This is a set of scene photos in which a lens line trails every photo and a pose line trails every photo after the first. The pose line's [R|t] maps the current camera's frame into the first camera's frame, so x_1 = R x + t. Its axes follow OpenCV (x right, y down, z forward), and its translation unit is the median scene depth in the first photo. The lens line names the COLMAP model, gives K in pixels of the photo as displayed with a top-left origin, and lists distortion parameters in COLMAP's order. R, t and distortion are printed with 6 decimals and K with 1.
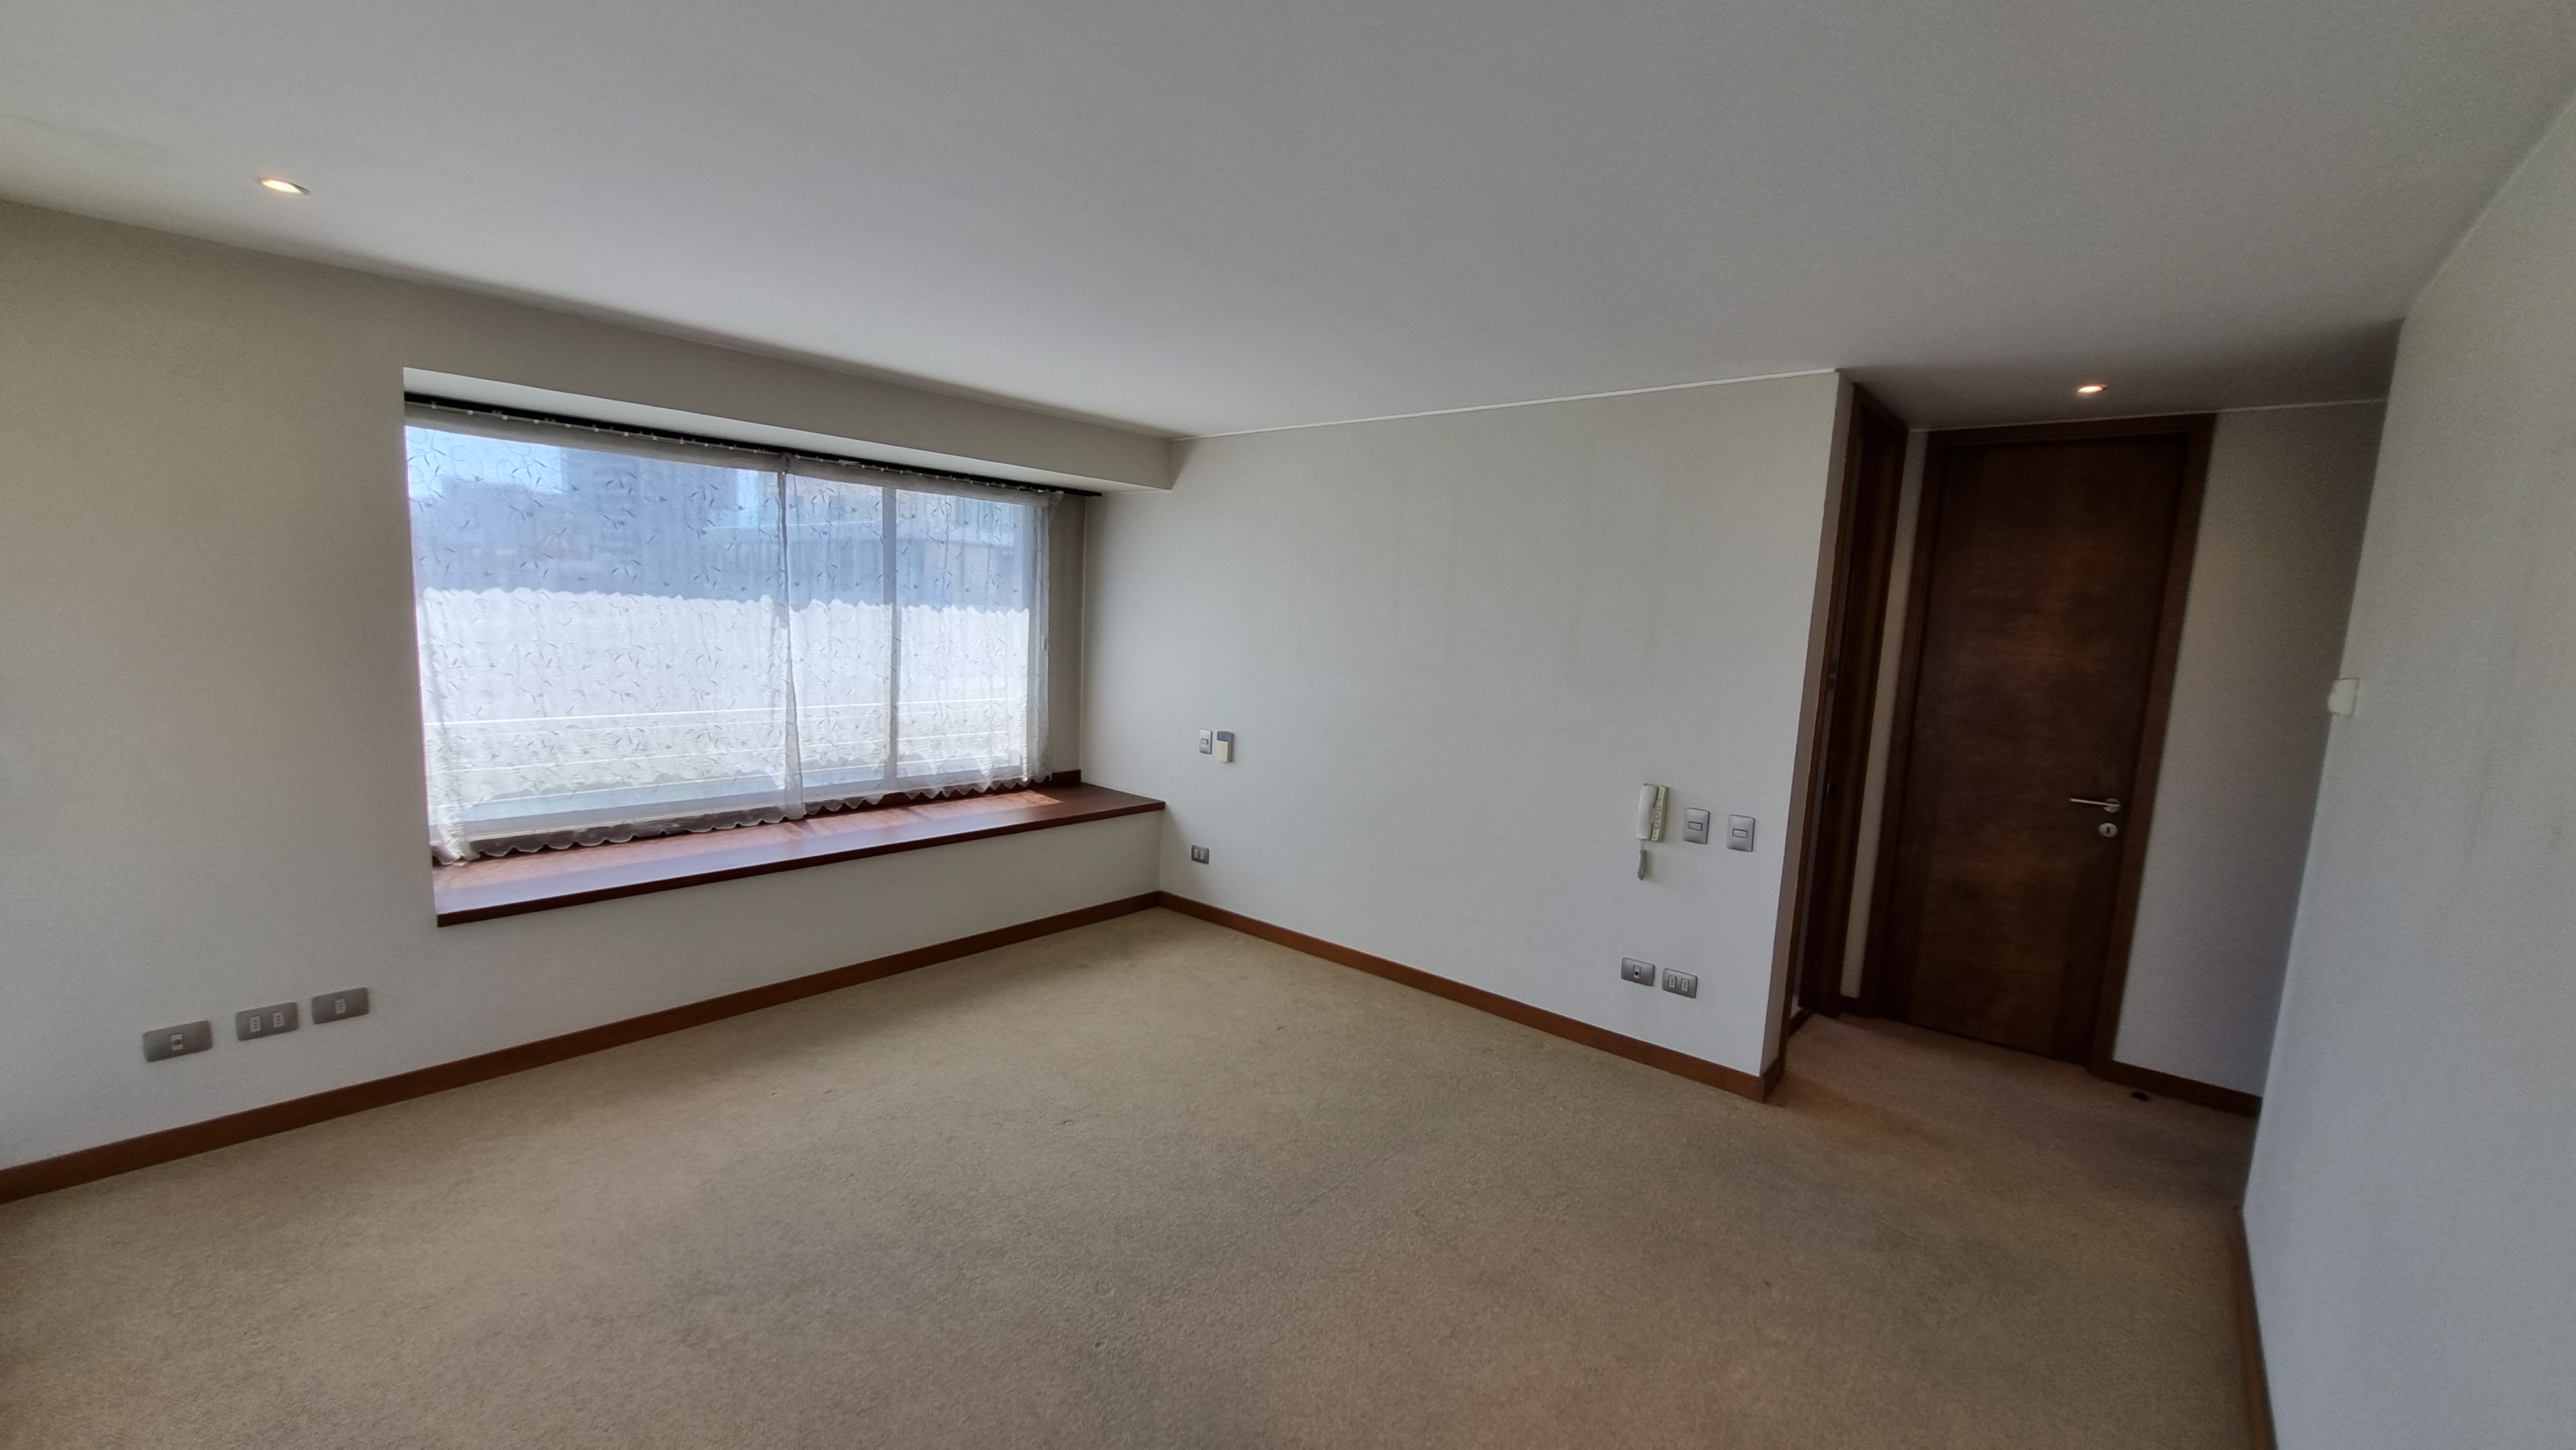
lens RADIAL K [[1014.1, 0, 1269.9], [0, 1014.1, 660.2], [0, 0, 1]] dist [0.001656, 0.000082]
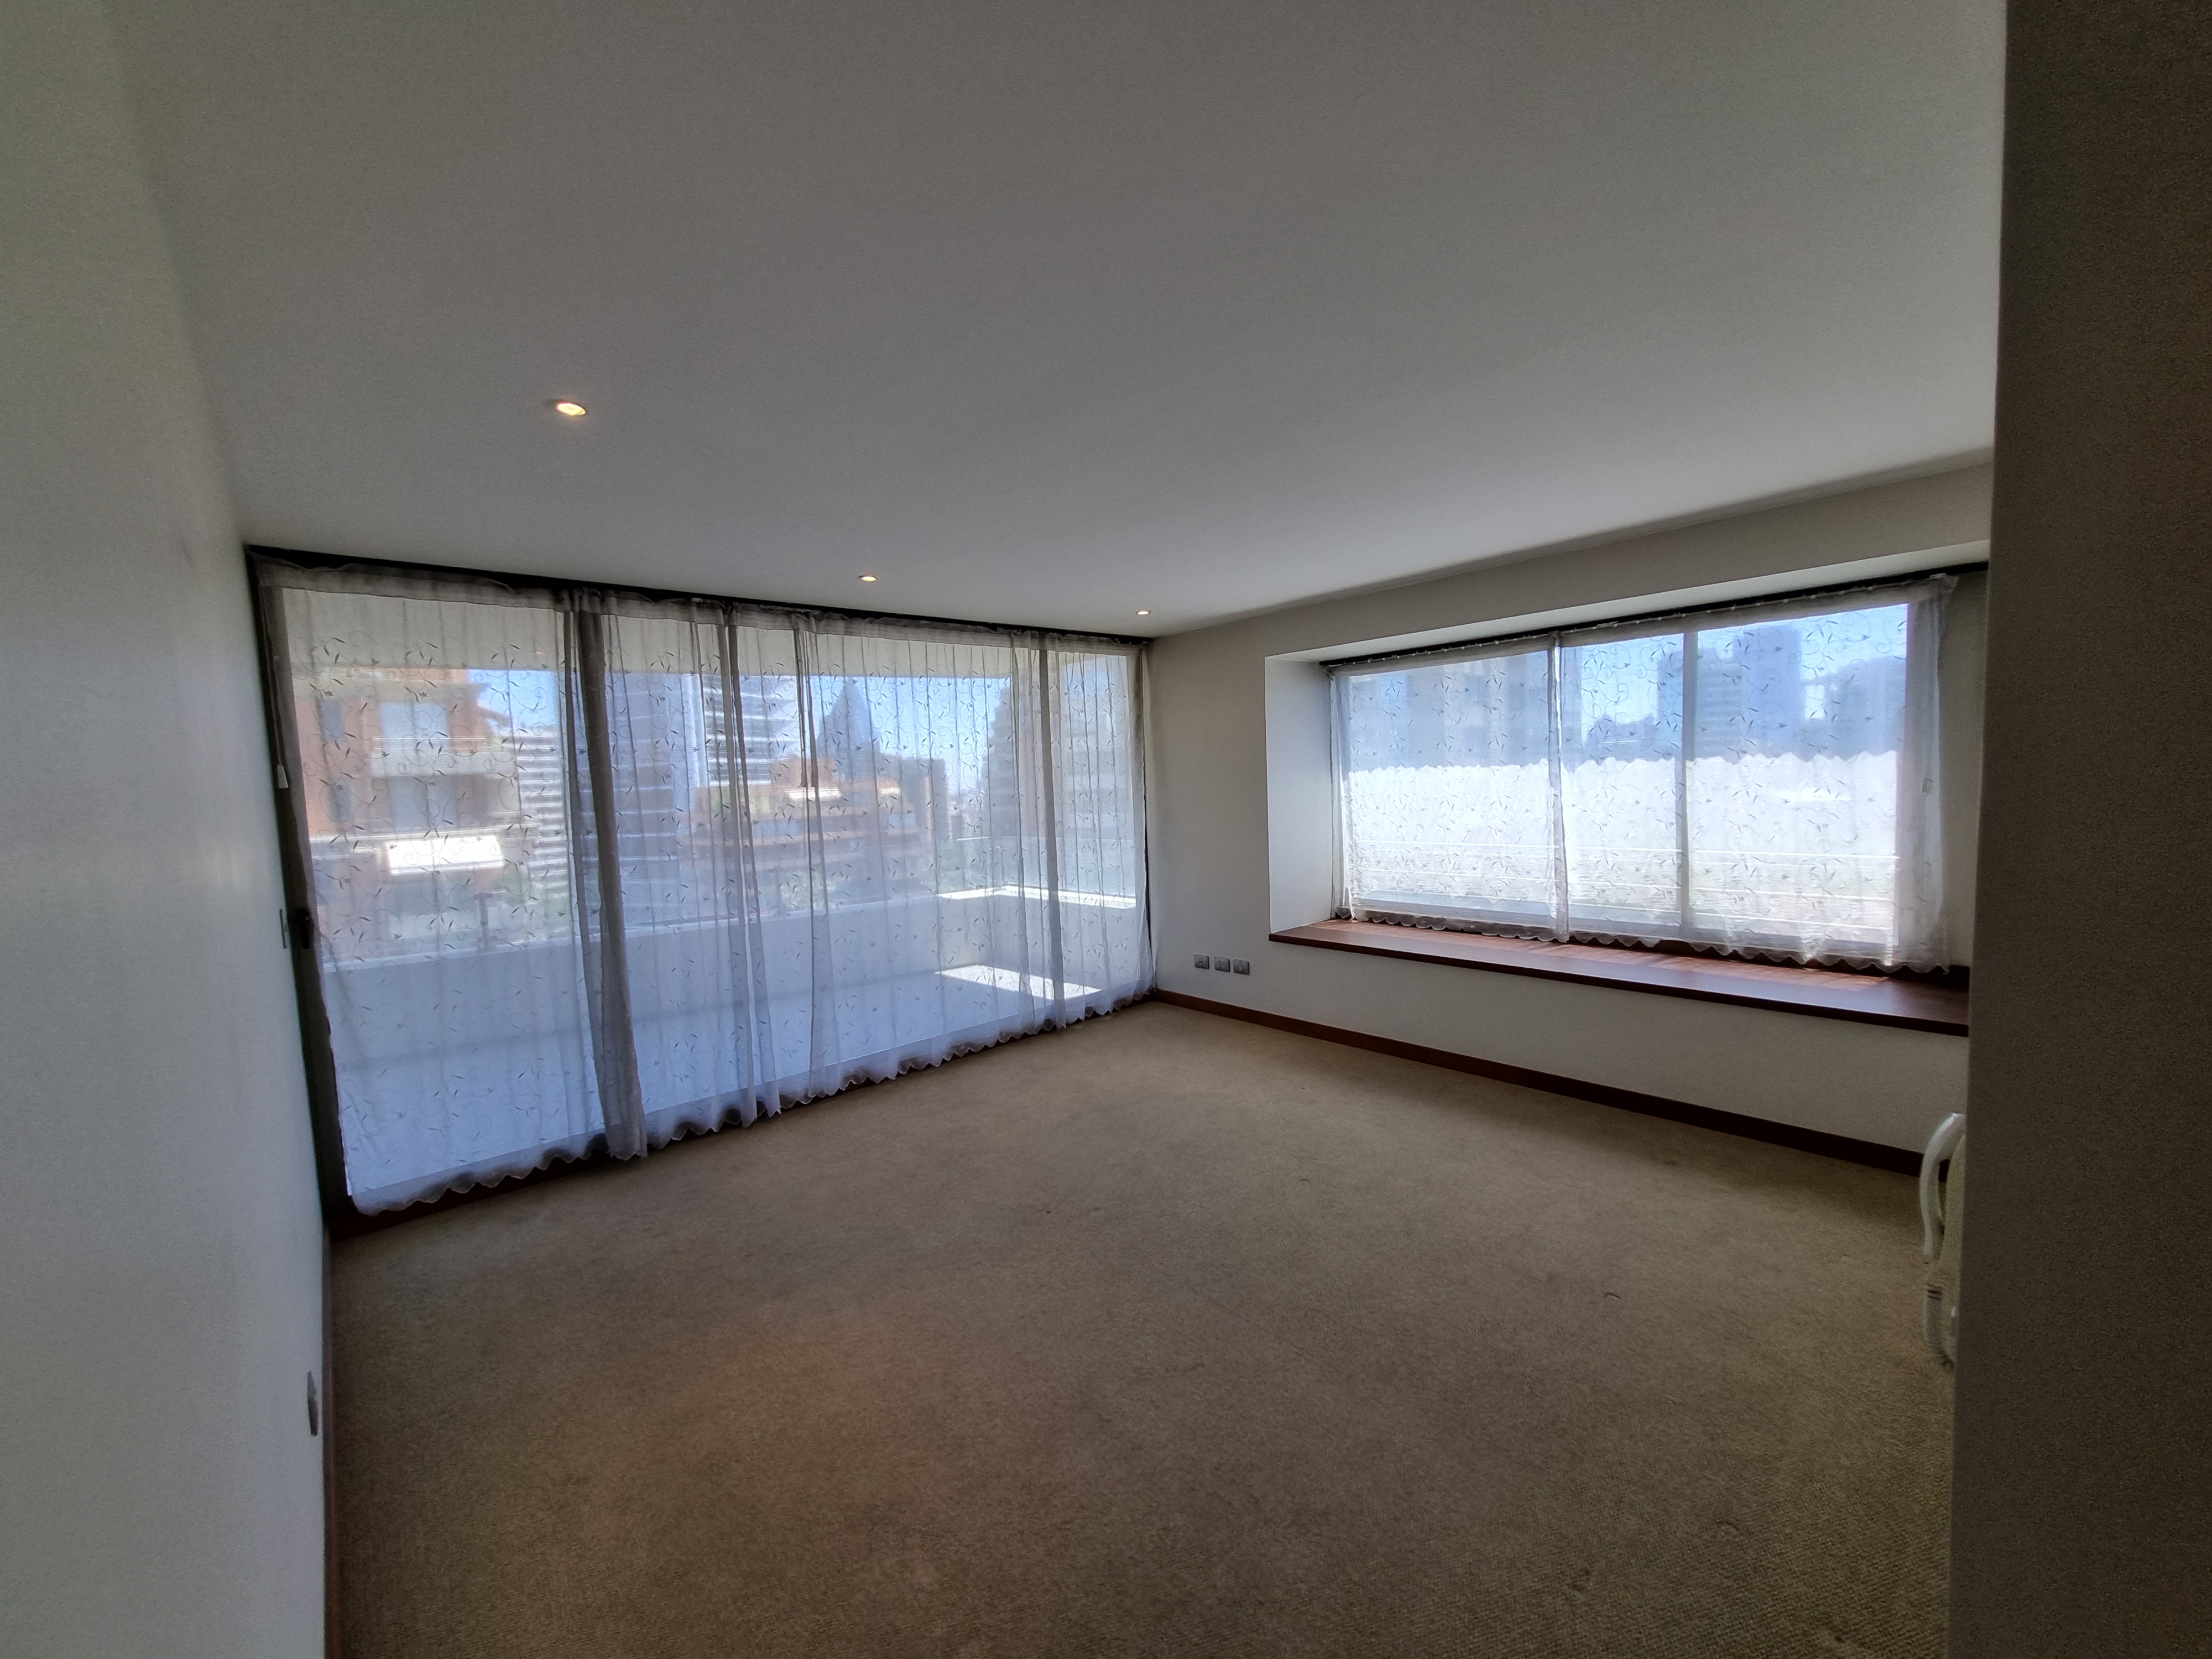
lens RADIAL K [[888.9, 0, 1105.0], [0, 888.9, 831.5], [0, 0, 1]] dist [-0.001938, -0.000130]
pose [[-0.121440, 0.037023, -0.991908, 0.623348], [-0.000092, 0.999304, 0.037310, -0.009127], [0.992599, 0.004622, -0.121352, 0.619330]]
